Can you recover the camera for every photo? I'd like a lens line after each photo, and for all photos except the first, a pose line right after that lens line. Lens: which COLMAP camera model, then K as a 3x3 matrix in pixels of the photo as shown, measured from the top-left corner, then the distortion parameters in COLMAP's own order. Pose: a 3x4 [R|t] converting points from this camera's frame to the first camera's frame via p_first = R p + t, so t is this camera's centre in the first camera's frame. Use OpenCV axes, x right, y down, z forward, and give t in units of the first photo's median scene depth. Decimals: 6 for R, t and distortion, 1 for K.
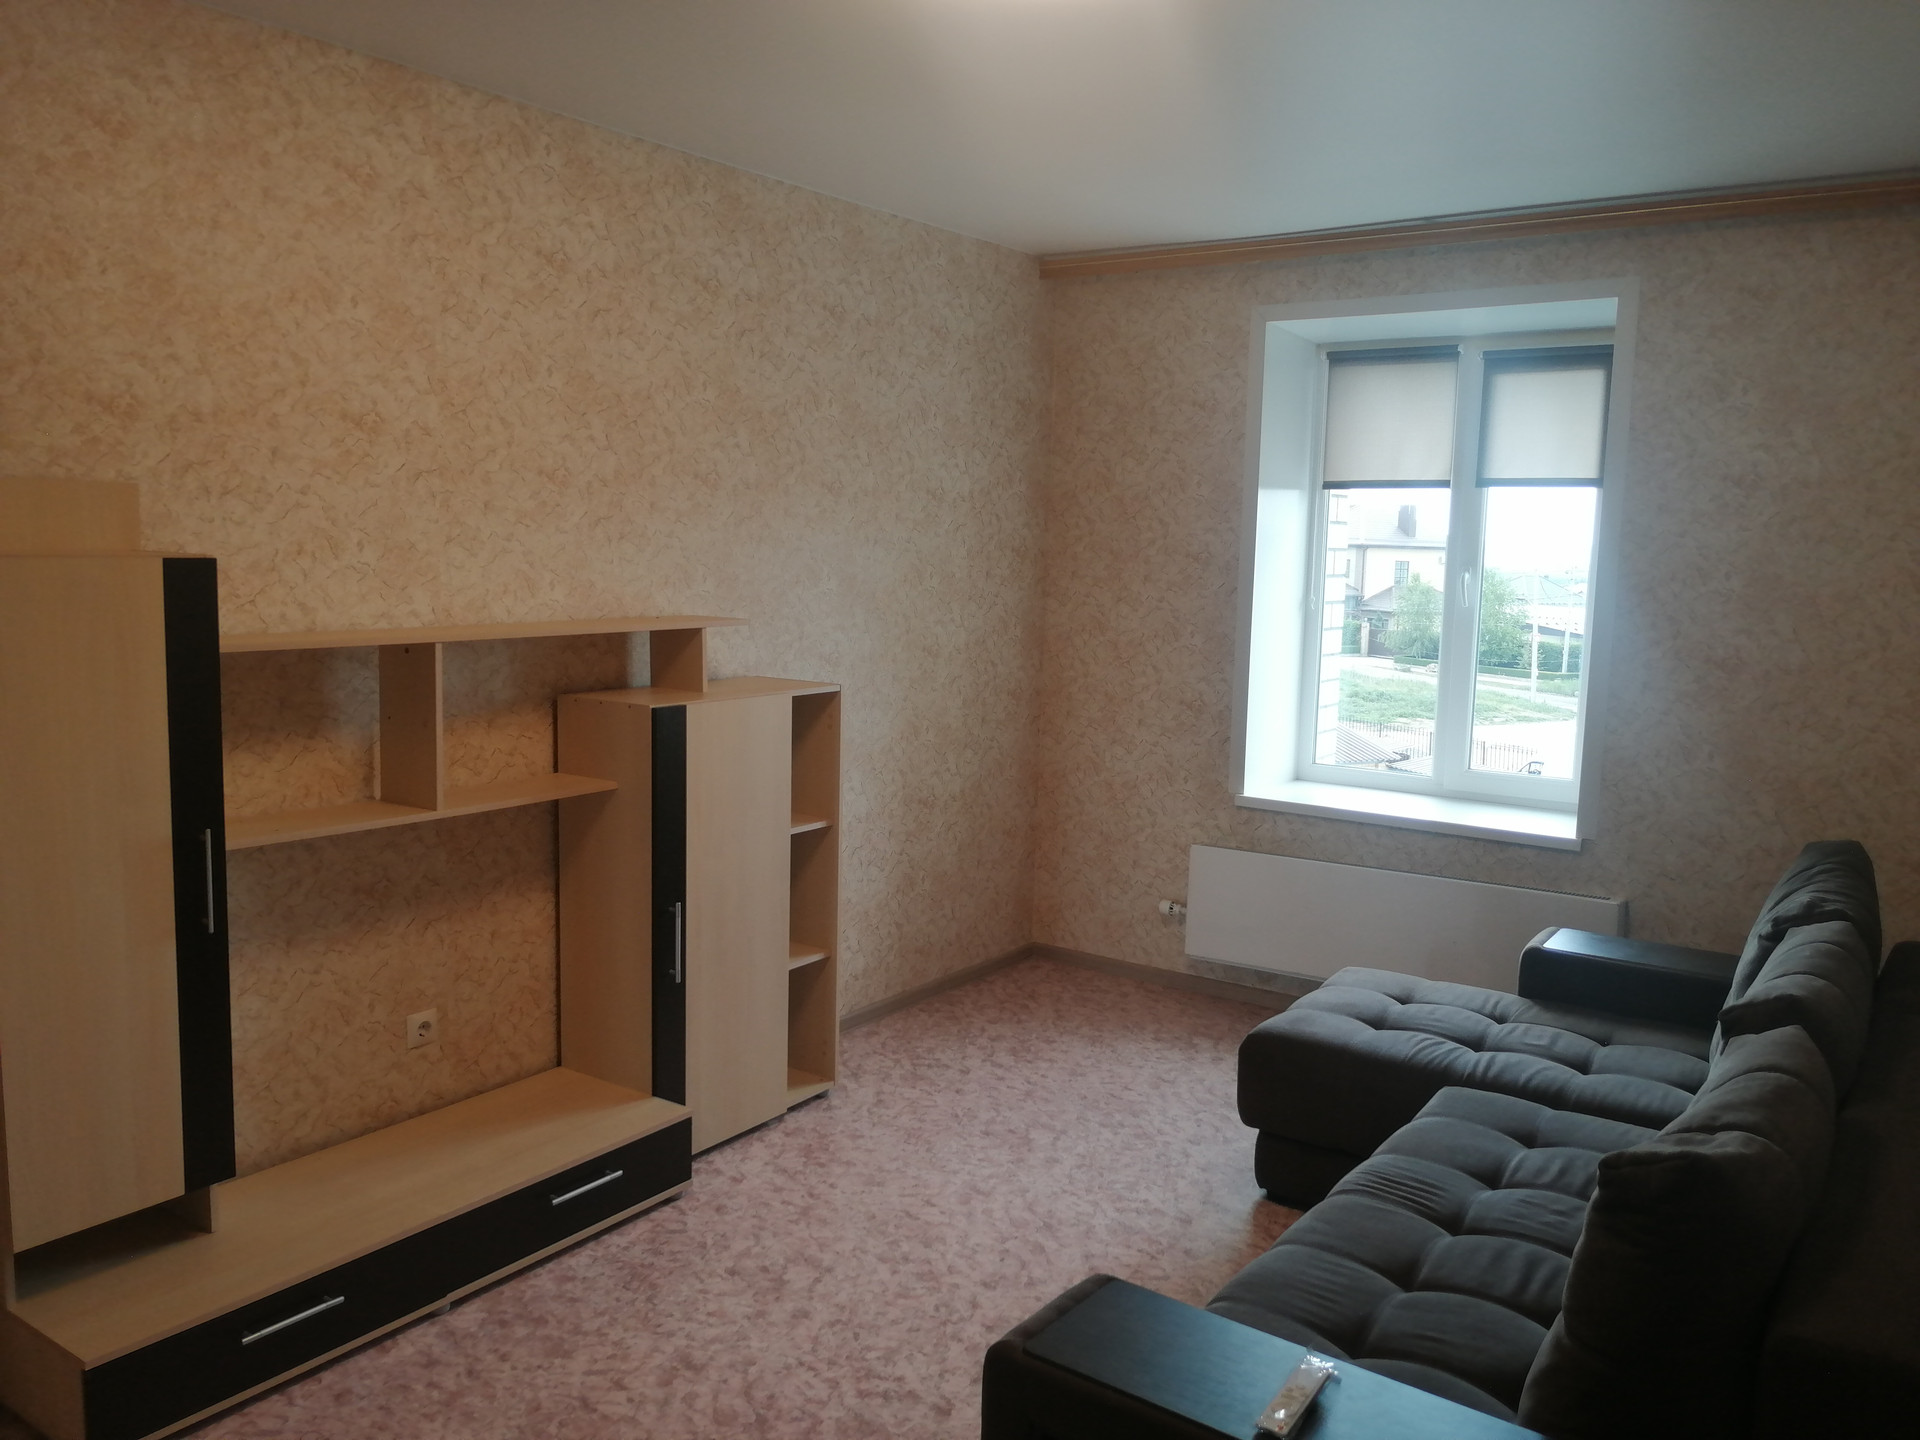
lens RADIAL K [[1496.9, 0, 960.9], [0, 1496.9, 719.3], [0, 0, 1]] dist [0.023424, -0.041828]
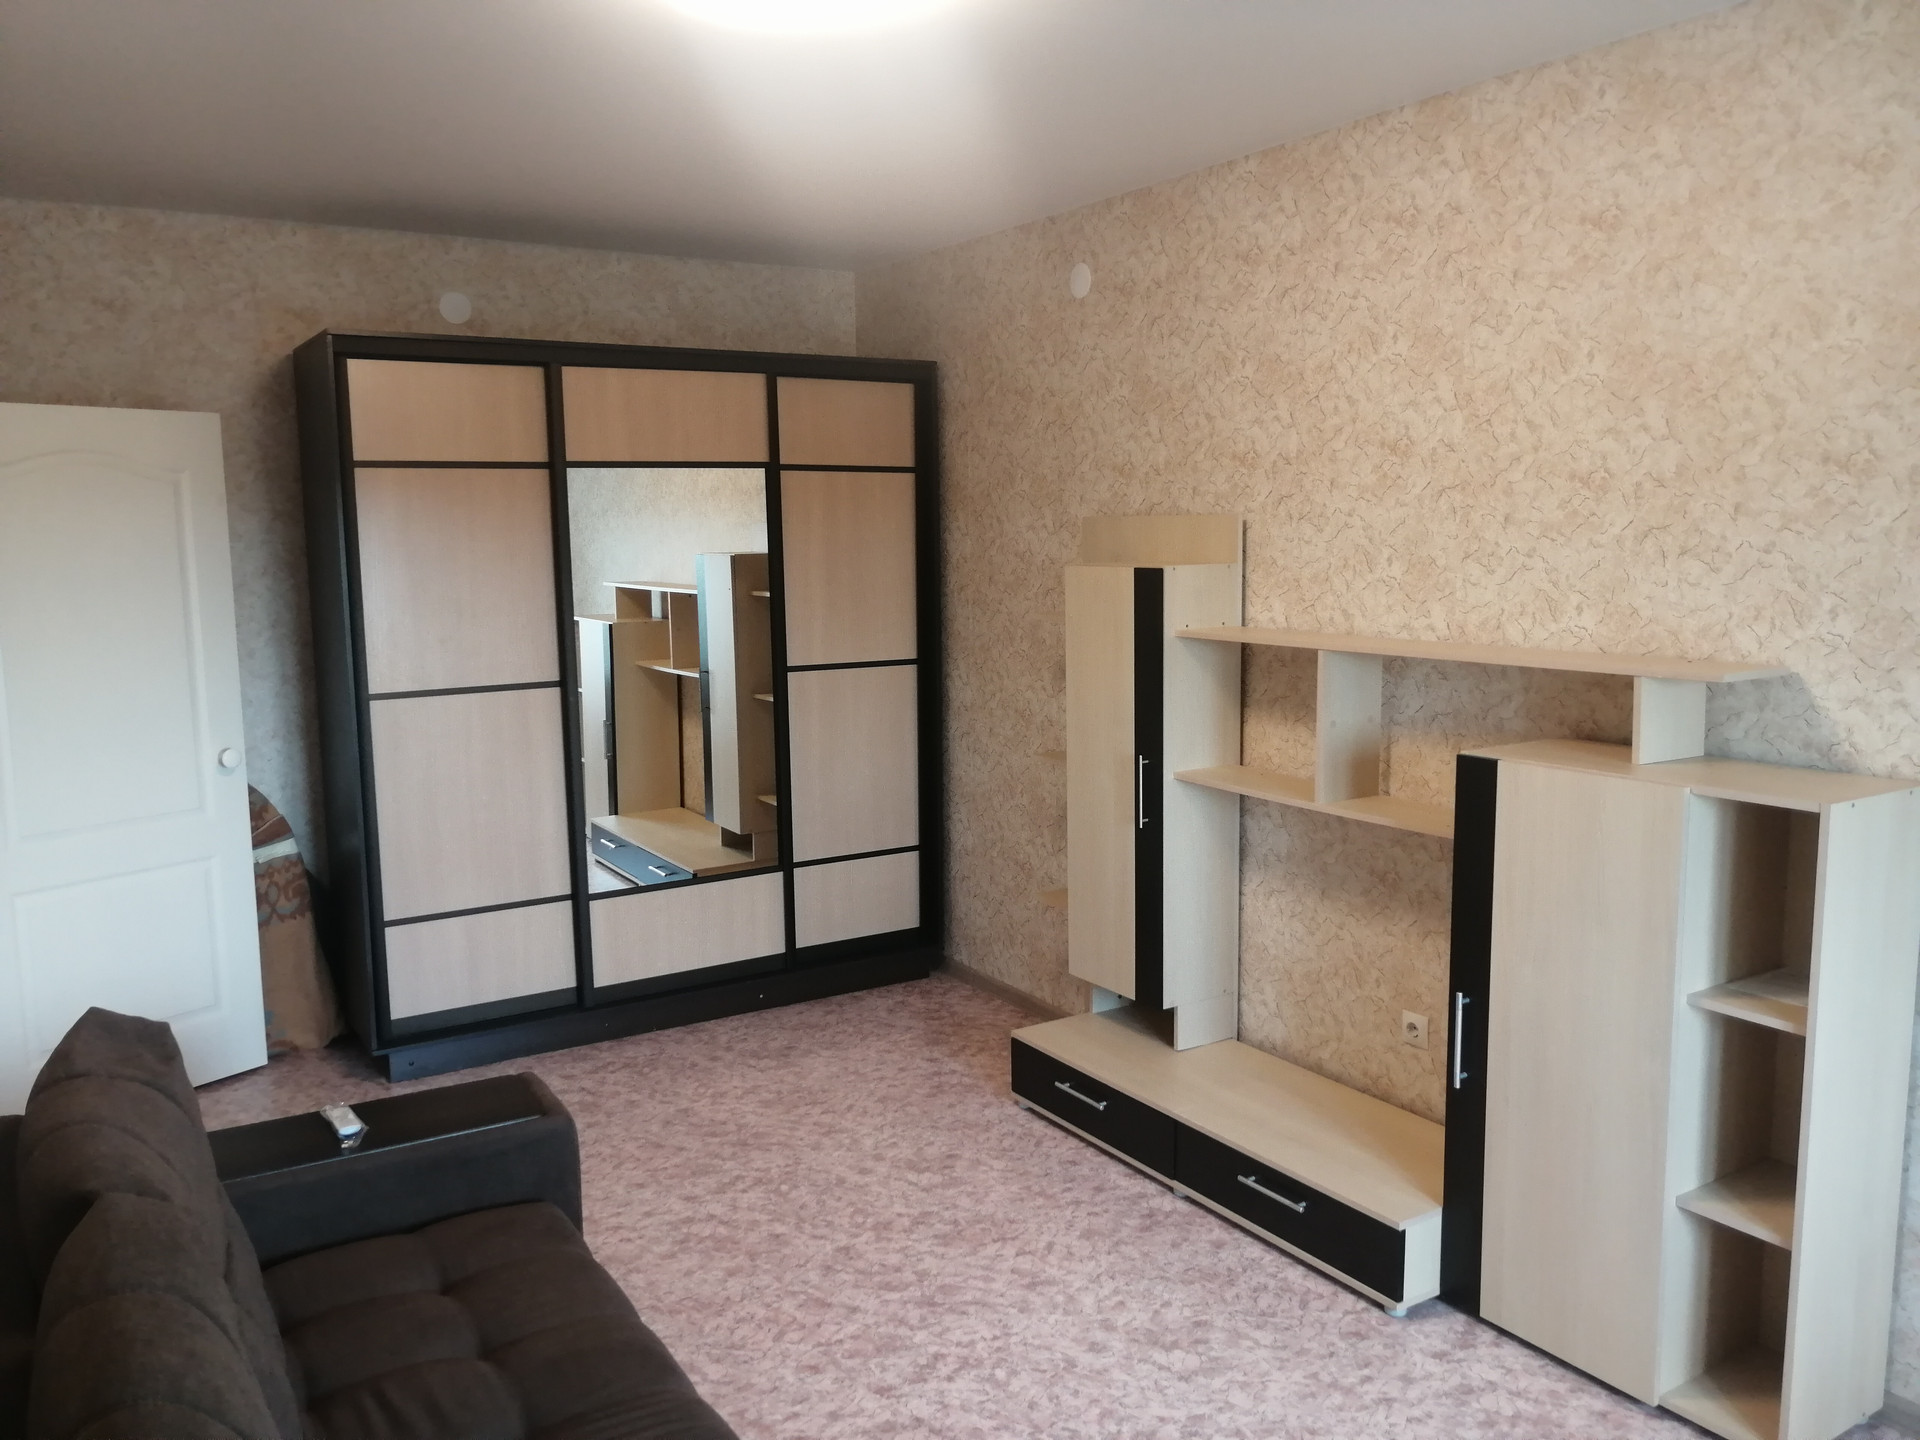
lens RADIAL K [[1496.9, 0, 961.9], [0, 1496.9, 717.4], [0, 0, 1]] dist [0.023424, -0.041828]
pose [[-0.389399, 0.100546, -0.915565, 0.743629], [-0.109437, 0.981932, 0.154379, -0.140656], [0.914545, 0.160312, -0.371360, 1.158378]]
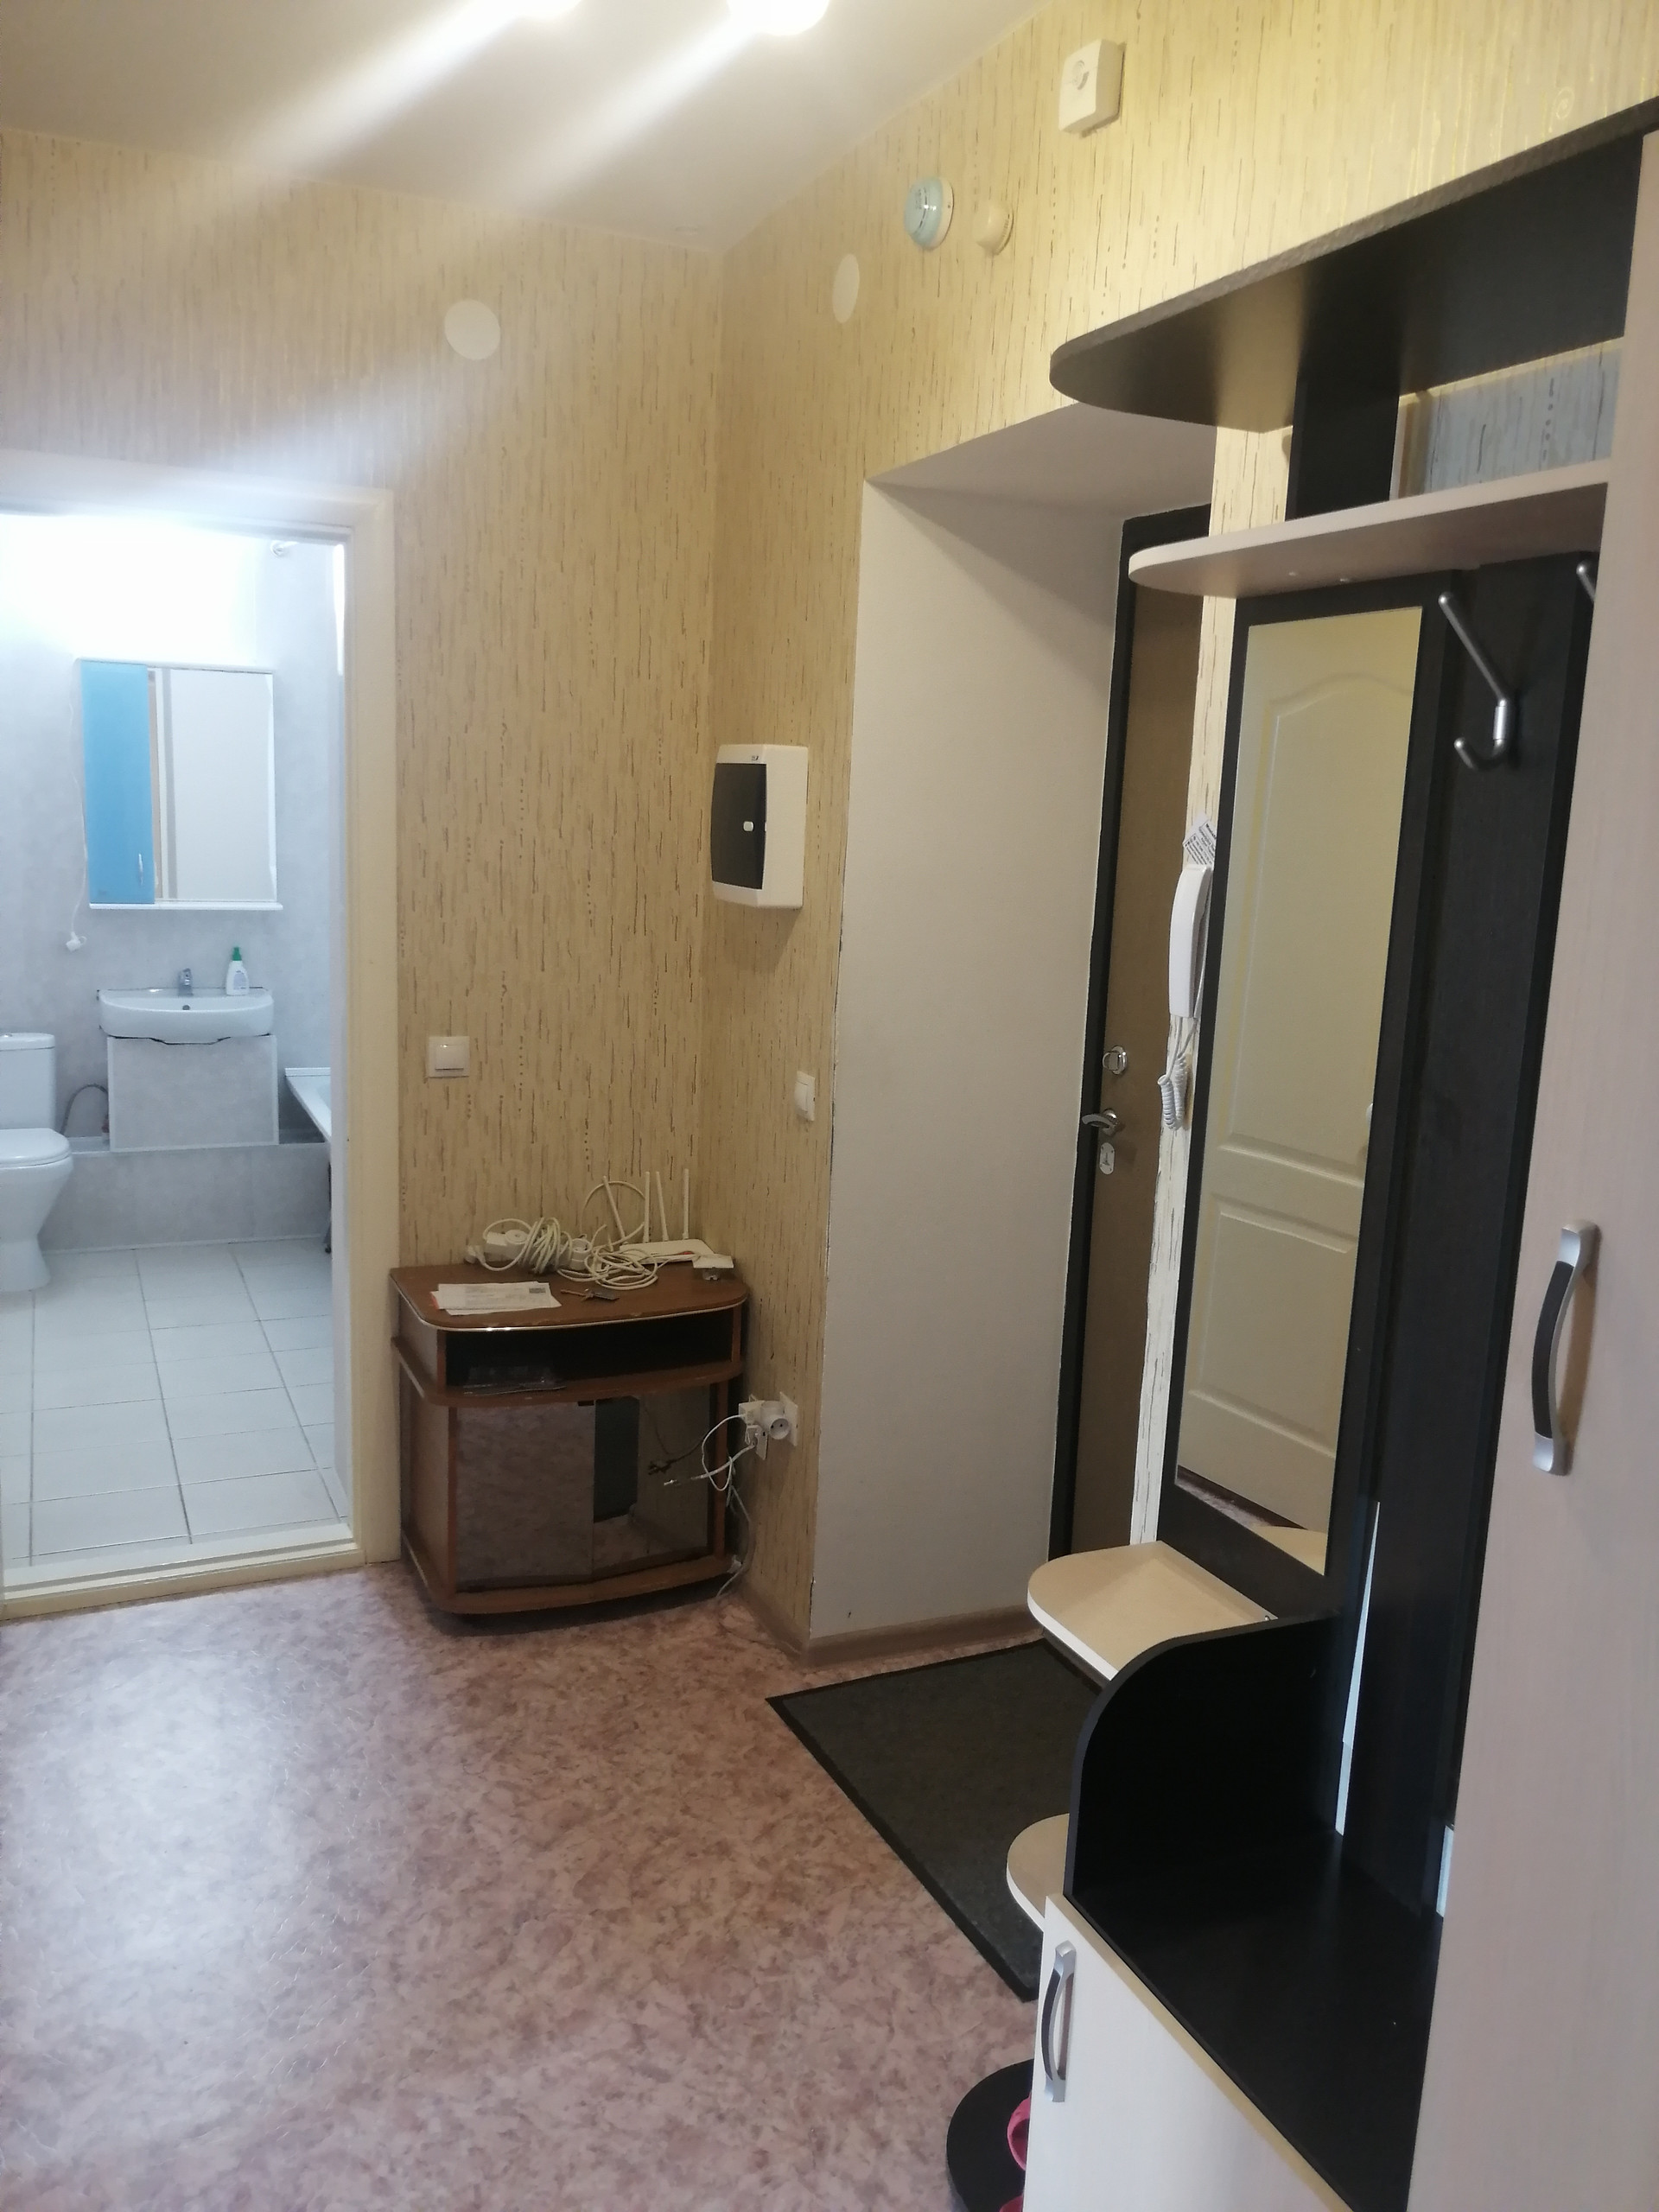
lens RADIAL K [[1724.6, 0, 842.1], [0, 1724.6, 1111.1], [0, 0, 1]] dist [0.023424, -0.041828]
pose [[-0.864346, -0.150073, 0.479984, -0.540519], [-0.004633, 0.956772, 0.290803, -0.163898], [-0.502877, 0.249131, -0.827677, 1.303114]]
